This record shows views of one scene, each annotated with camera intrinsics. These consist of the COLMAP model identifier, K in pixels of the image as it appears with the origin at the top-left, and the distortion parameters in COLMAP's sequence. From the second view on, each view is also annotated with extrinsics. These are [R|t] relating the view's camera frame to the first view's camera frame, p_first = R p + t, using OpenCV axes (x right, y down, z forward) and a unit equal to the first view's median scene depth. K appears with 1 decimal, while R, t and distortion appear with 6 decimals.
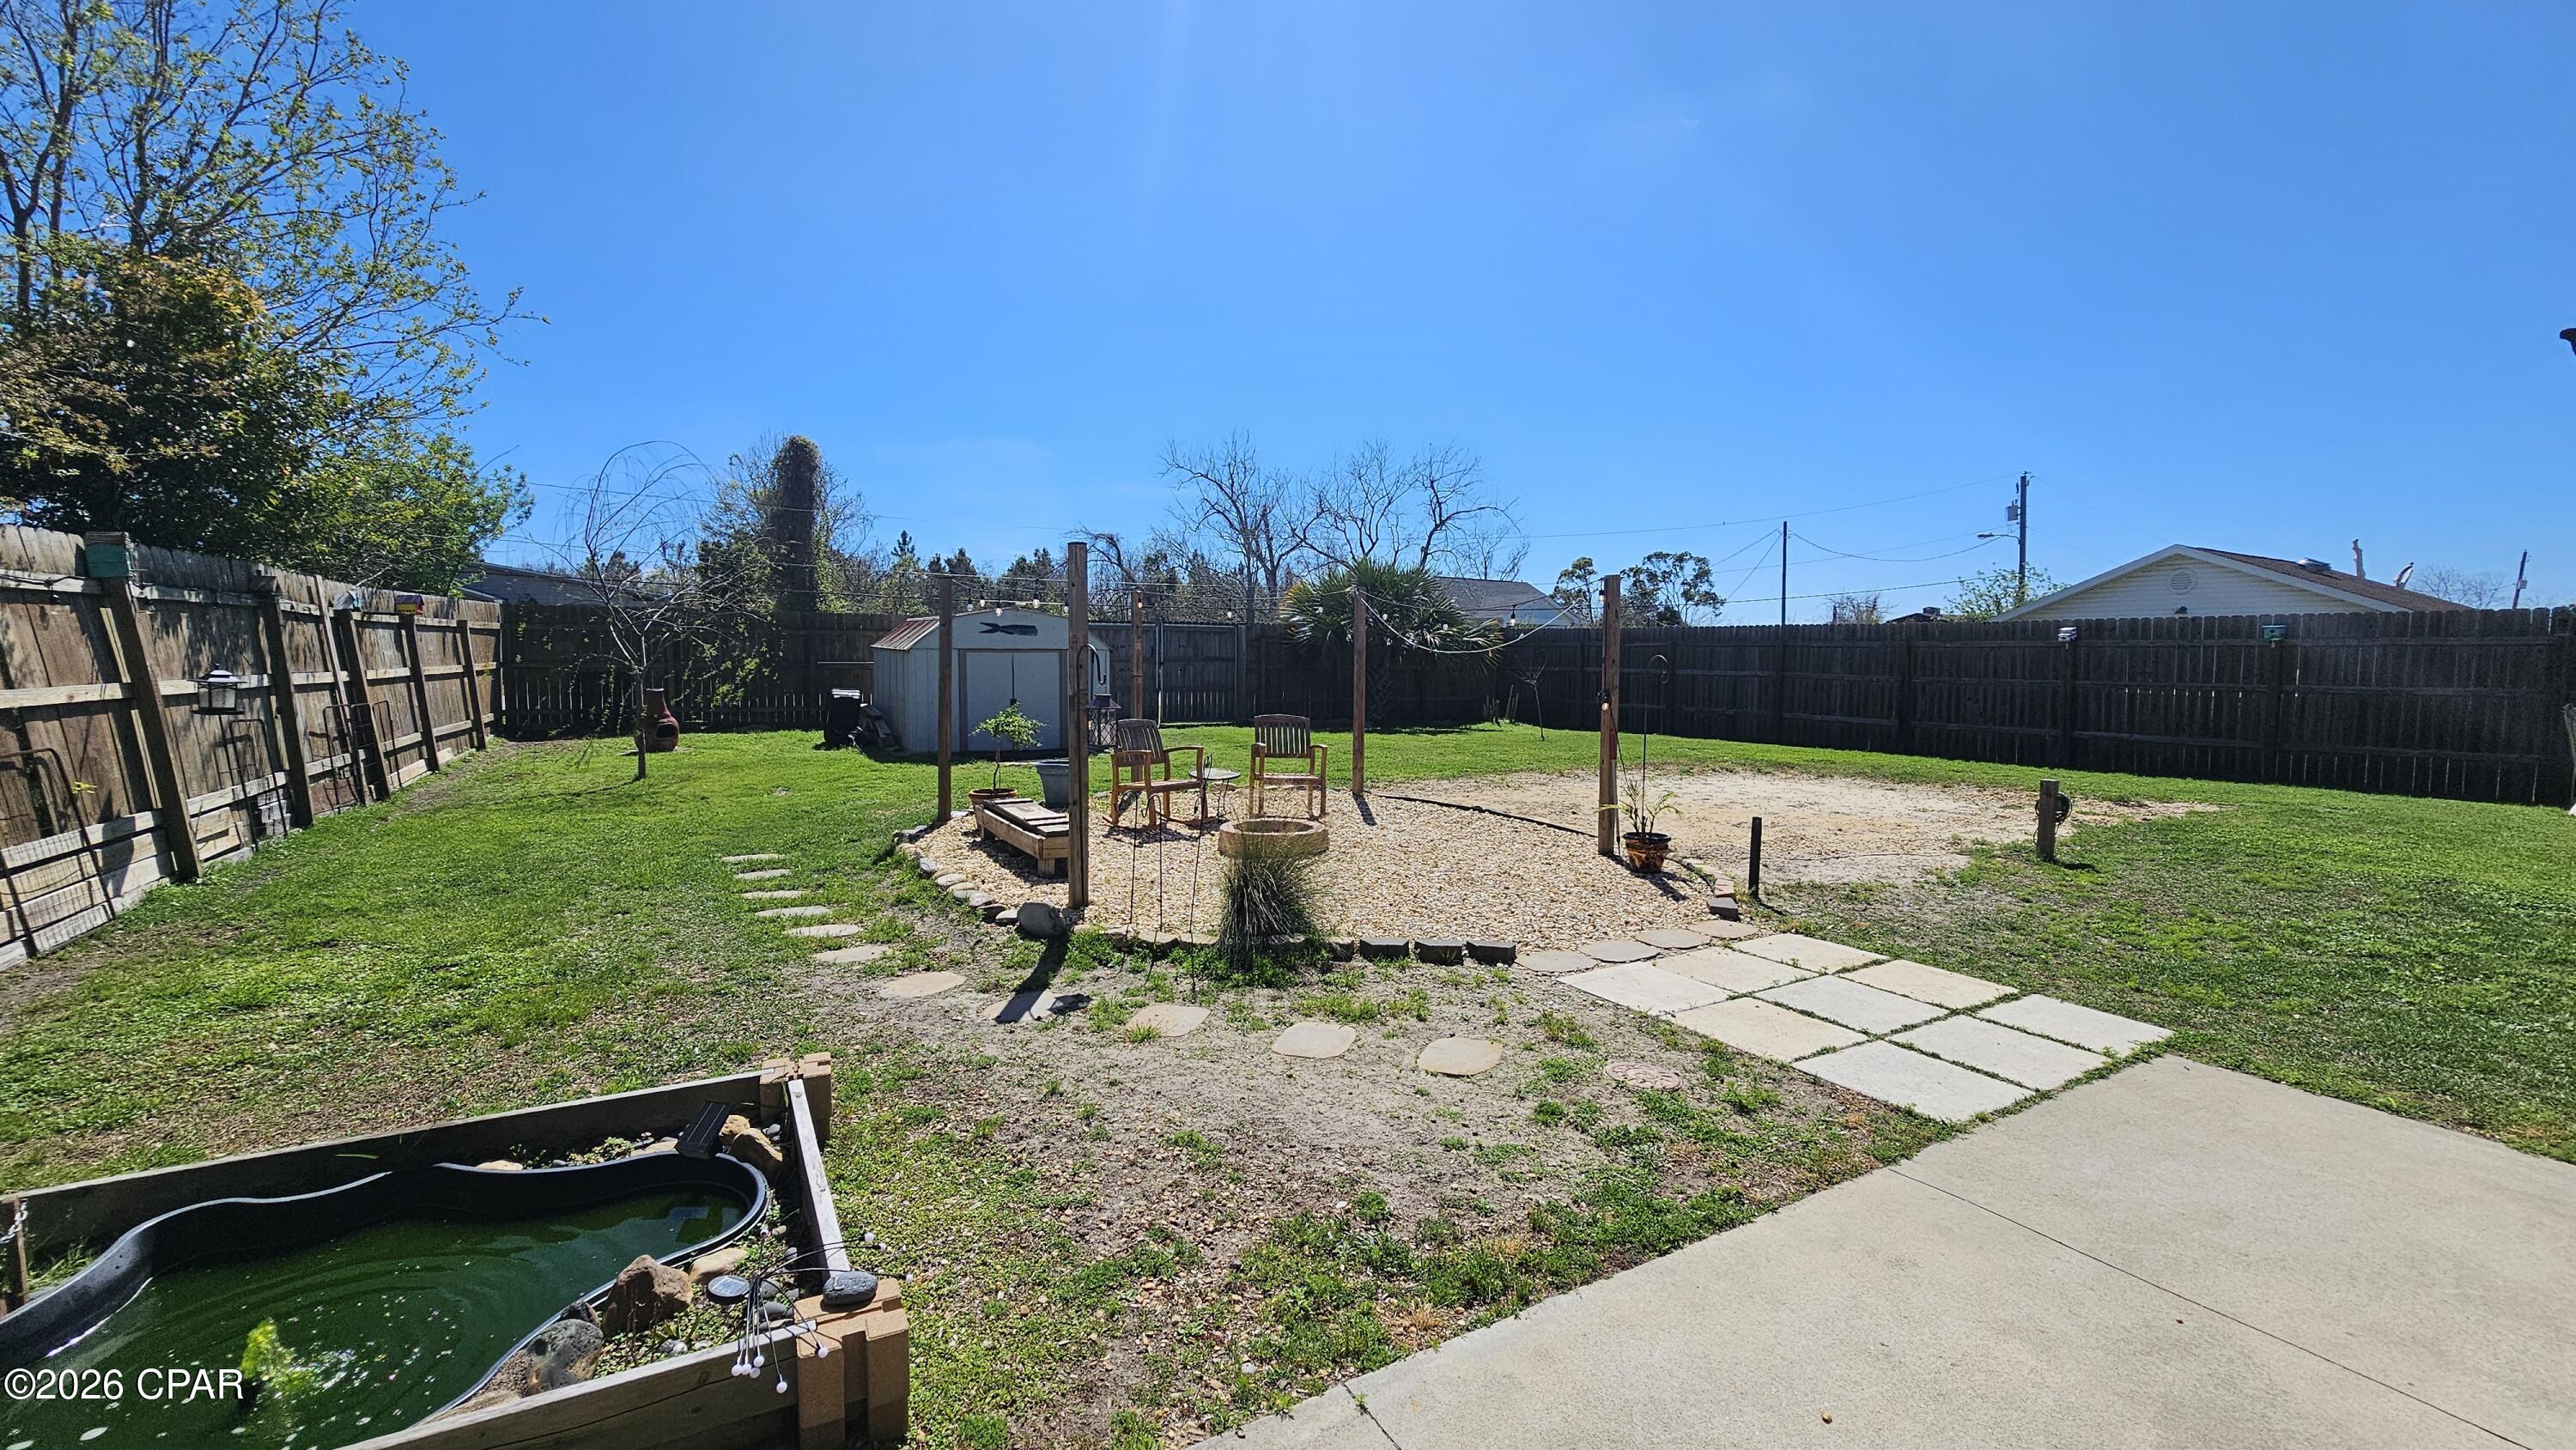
lens RADIAL K [[1054.3, 0, 1278.3], [0, 1054.3, 734.2], [0, 0, 1]] dist [-0.001946, -0.000130]
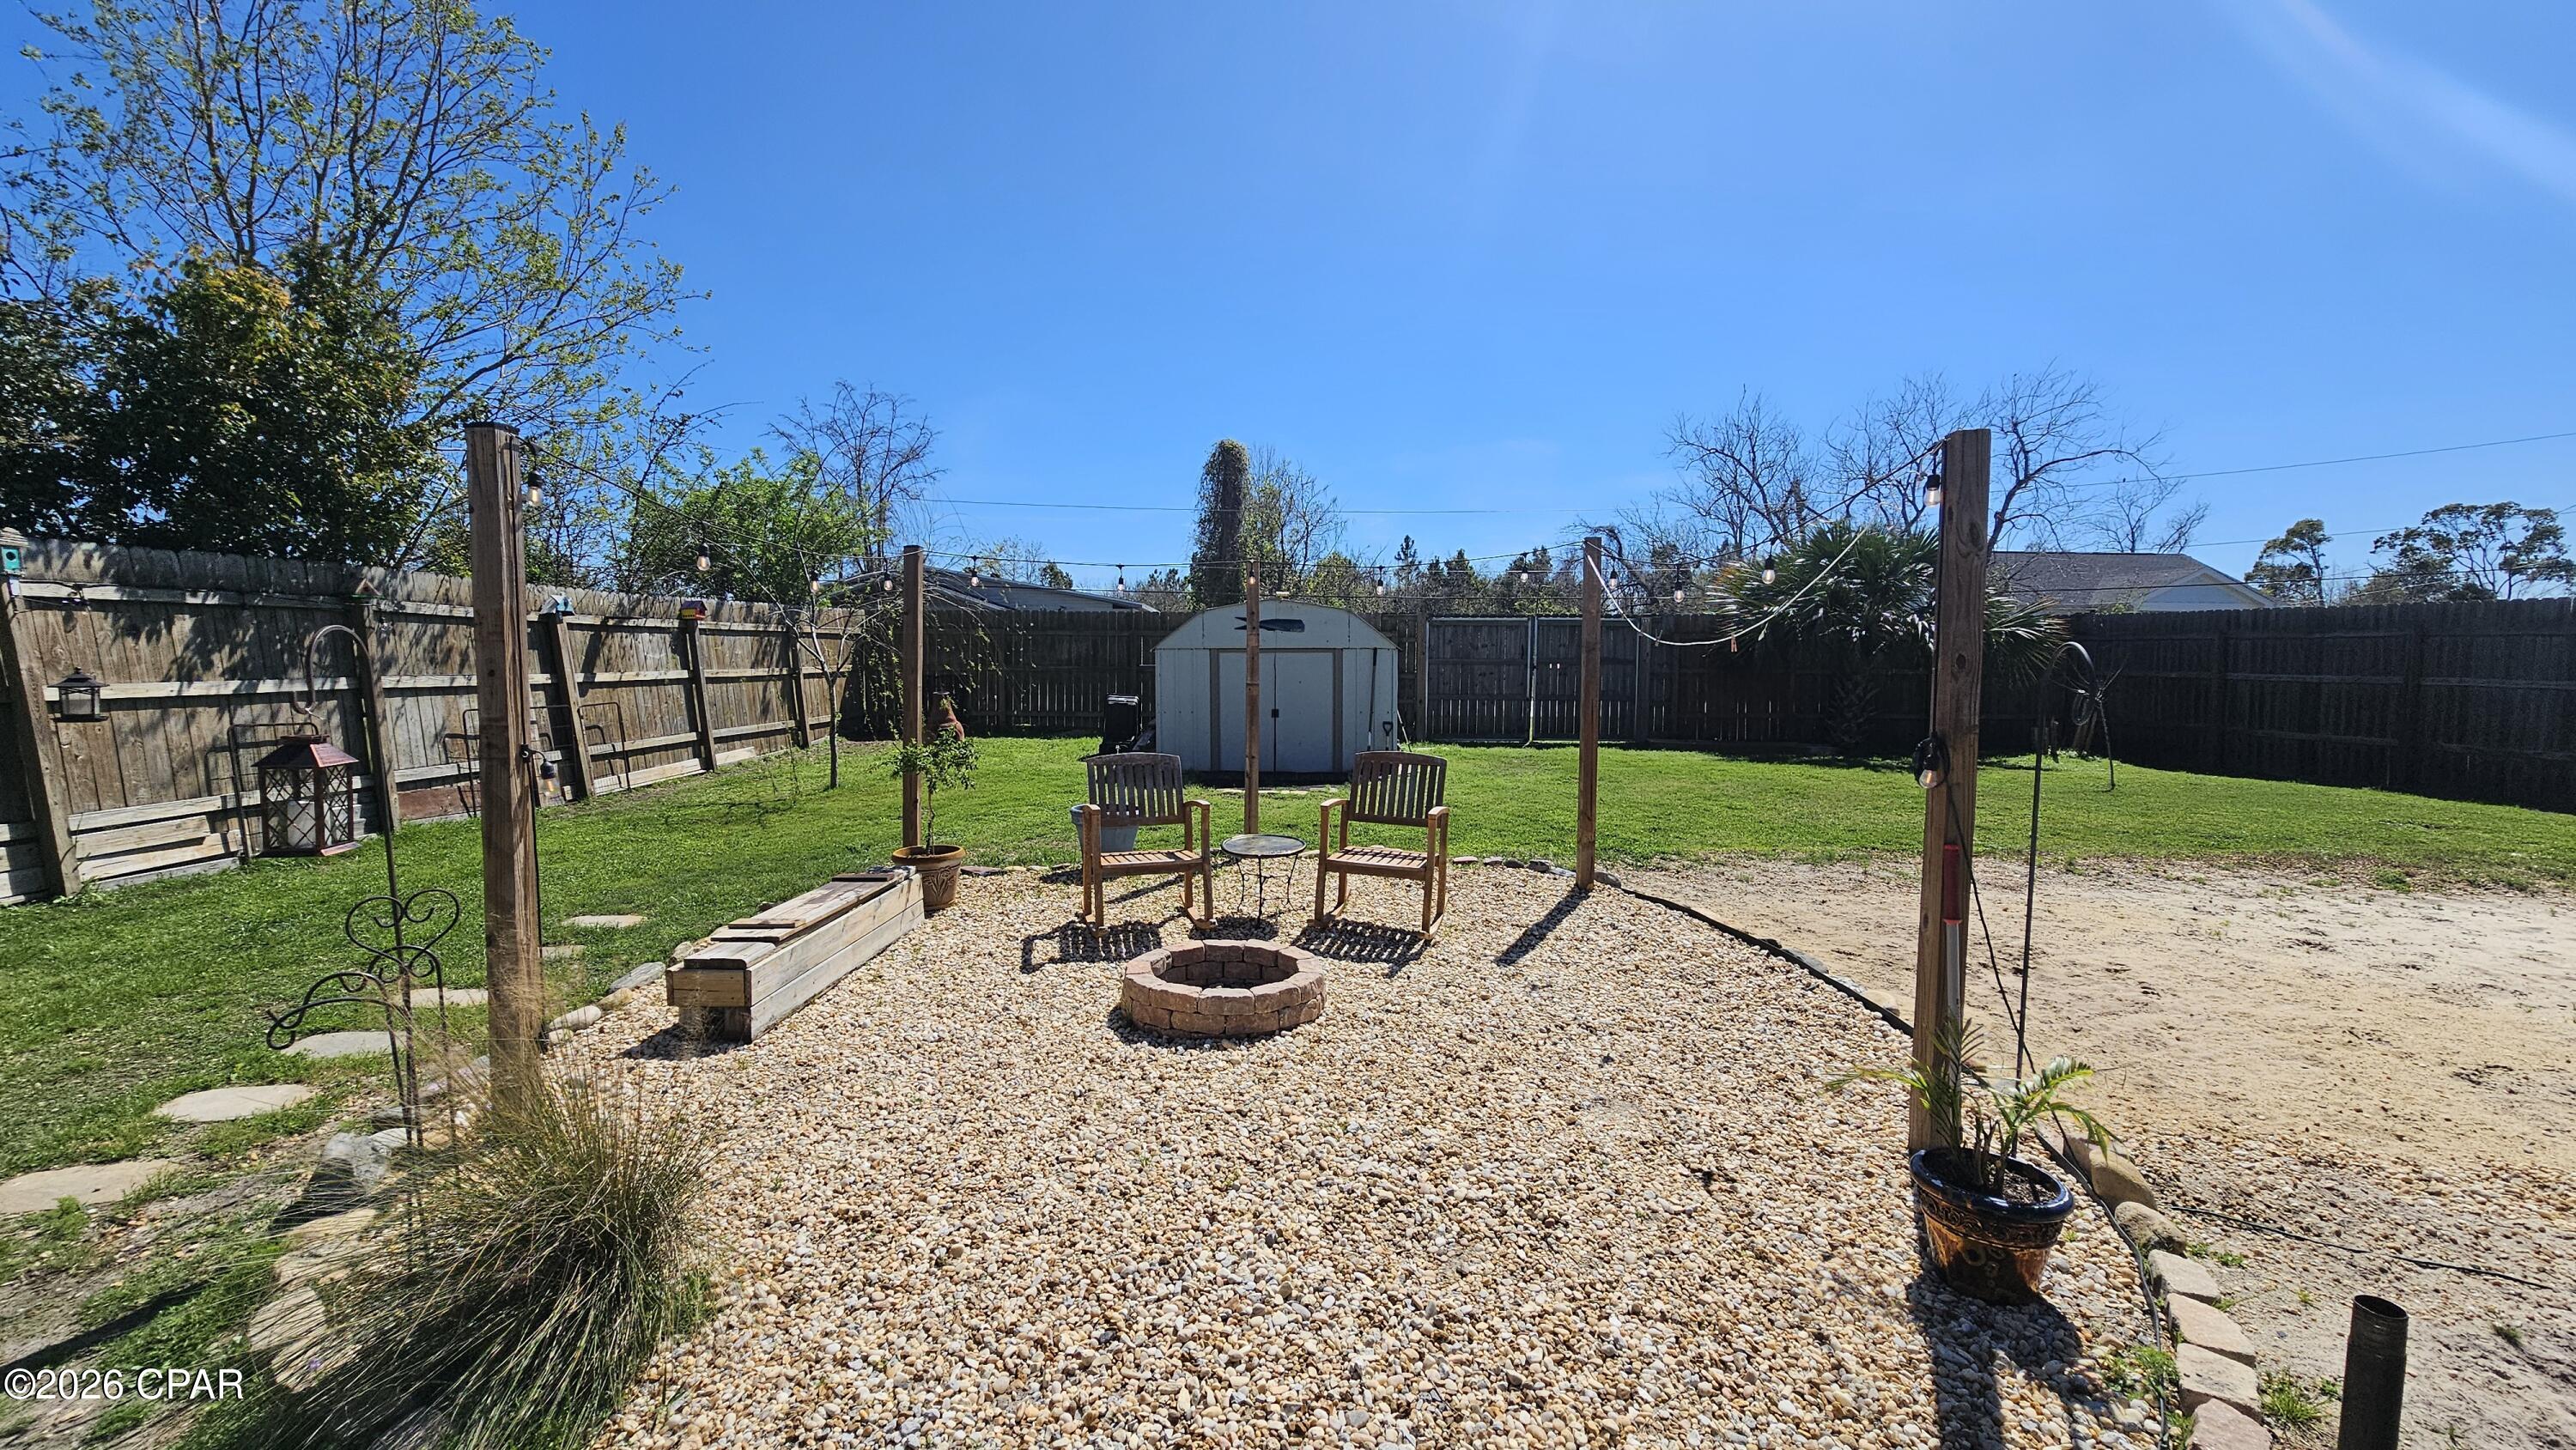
lens RADIAL K [[1054.3, 0, 1278.3], [0, 1054.3, 734.2], [0, 0, 1]] dist [-0.001946, -0.000130]
pose [[0.879485, 0.031187, -0.474903, 0.250277], [-0.032221, 0.999463, 0.005965, -0.033965], [0.474834, 0.010055, 0.880018, 0.489568]]
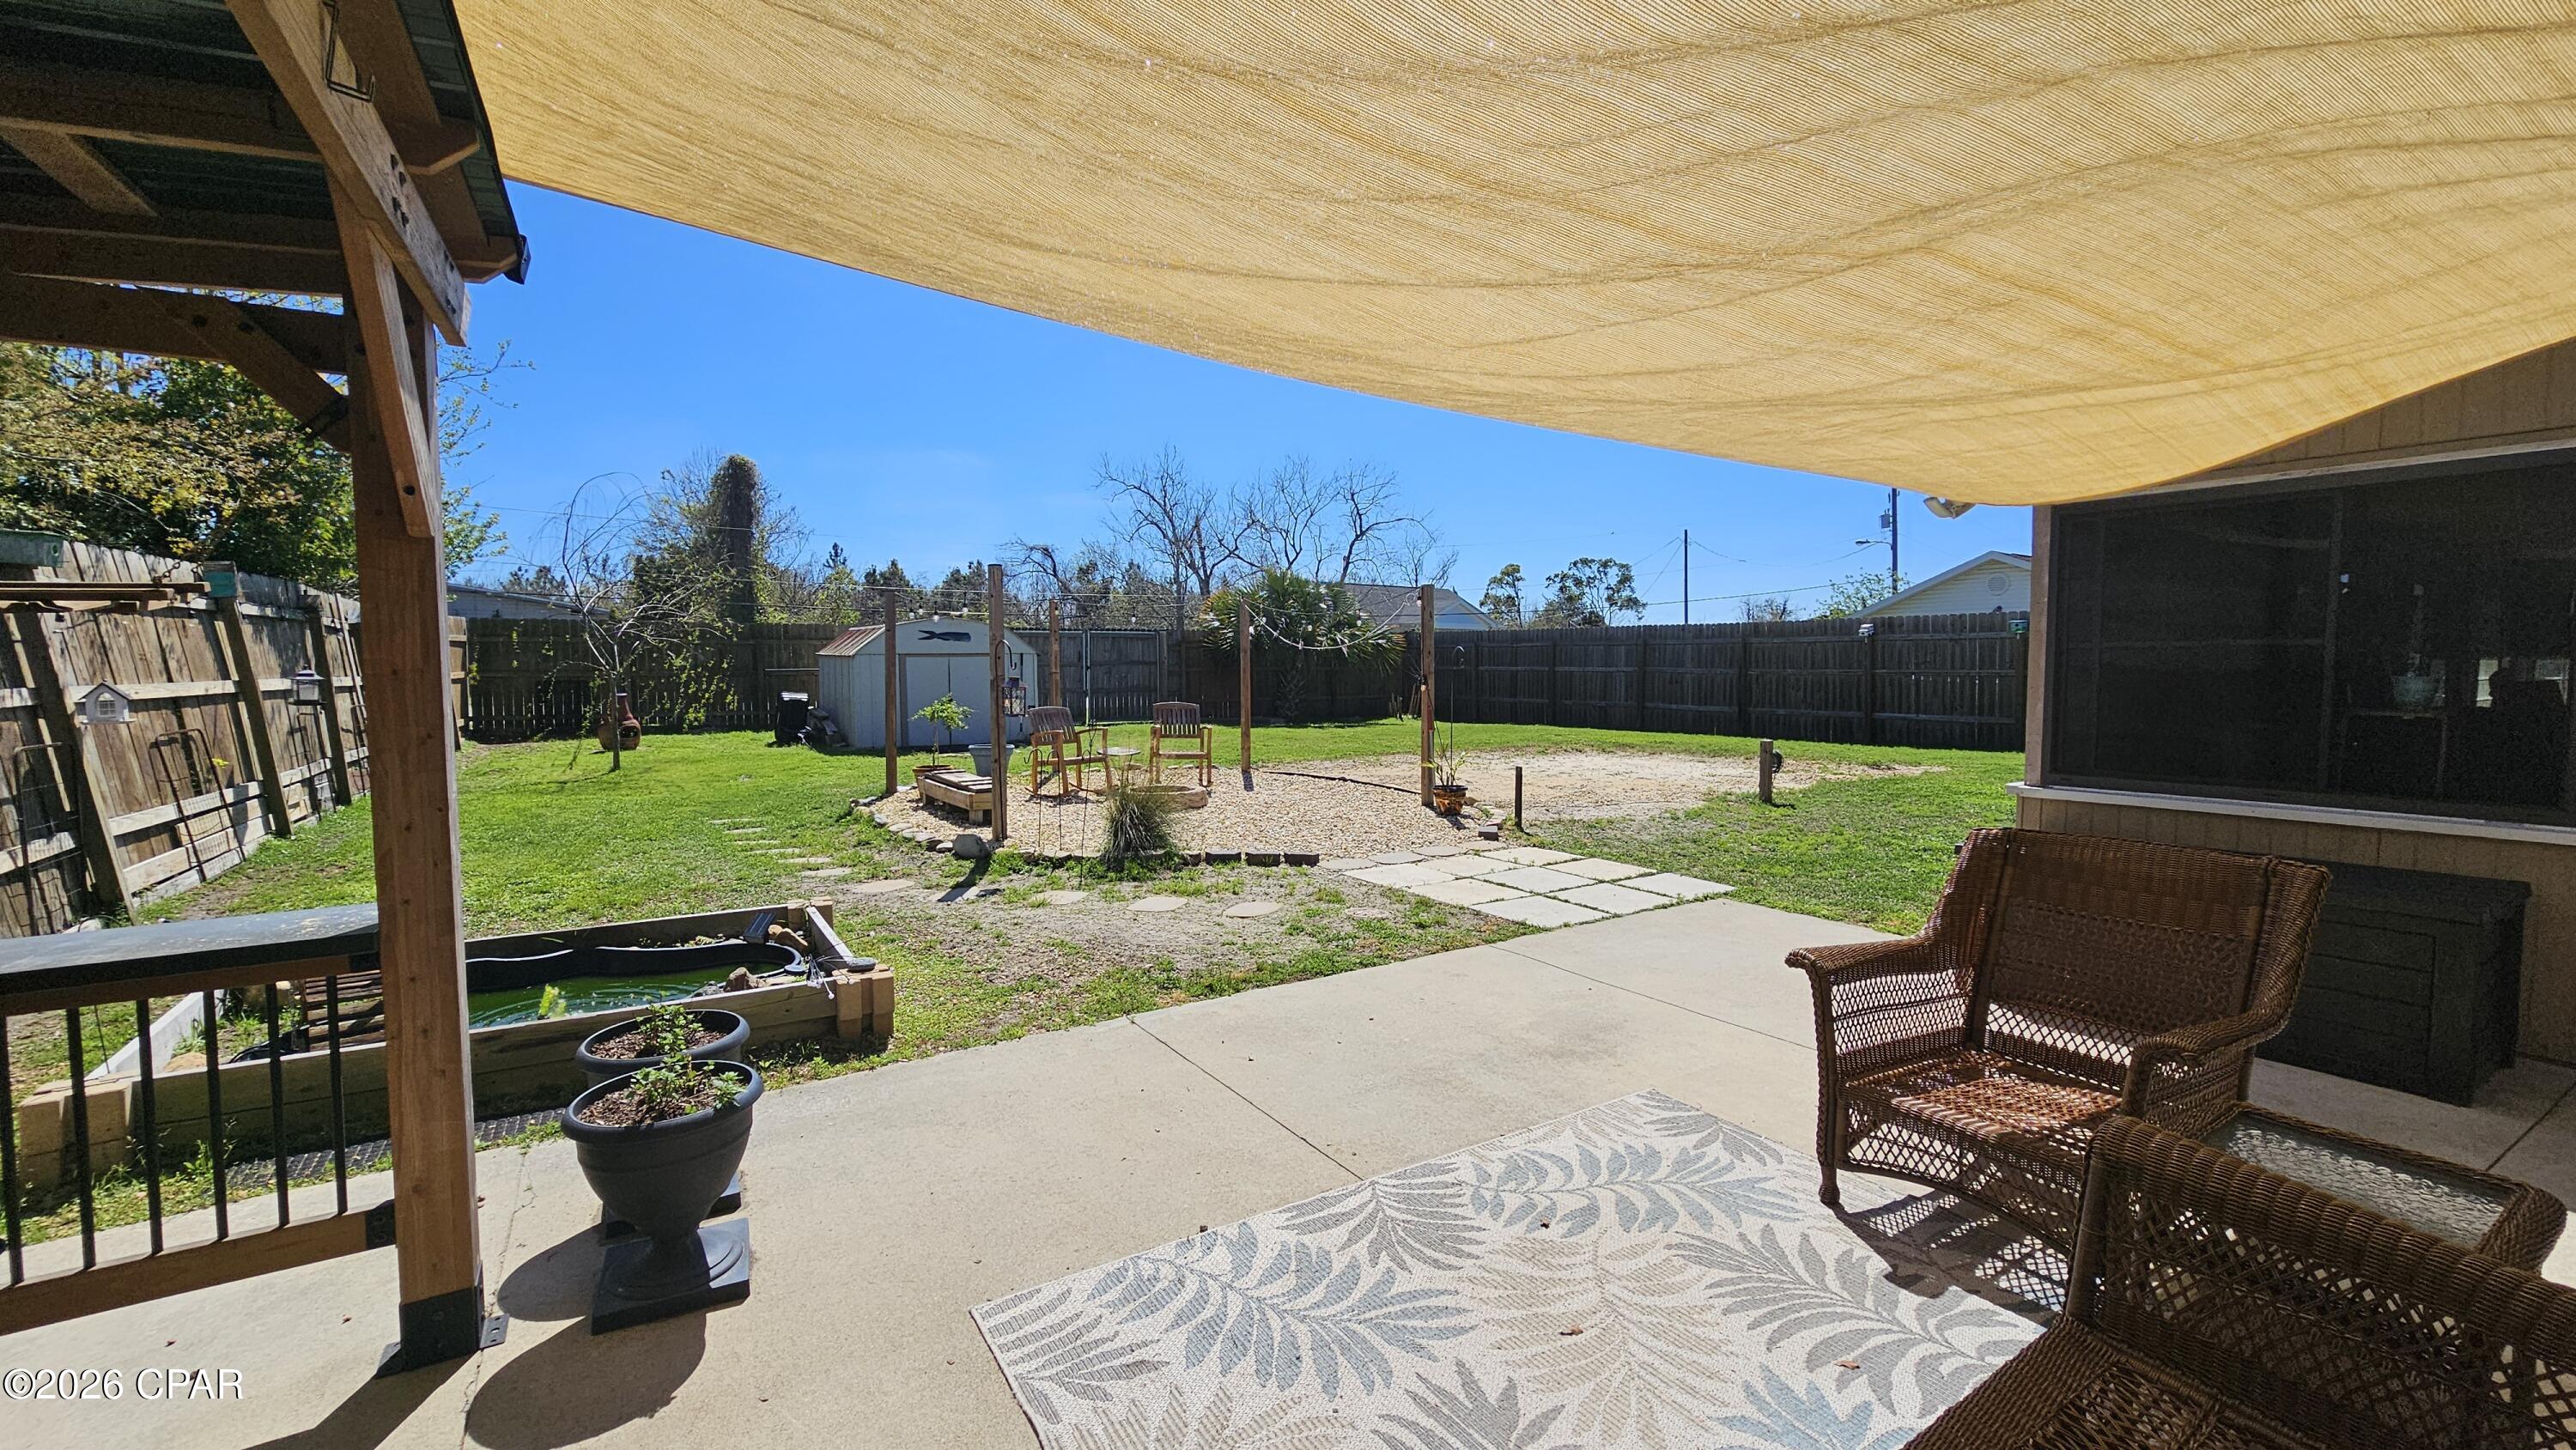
lens RADIAL K [[1054.3, 0, 1278.3], [0, 1054.3, 734.2], [0, 0, 1]] dist [-0.001946, -0.000130]
pose [[0.998389, -0.016393, 0.054321, 0.058790], [0.016811, 0.999832, -0.007257, 0.031006], [-0.054193, 0.008158, 0.998497, -0.222685]]
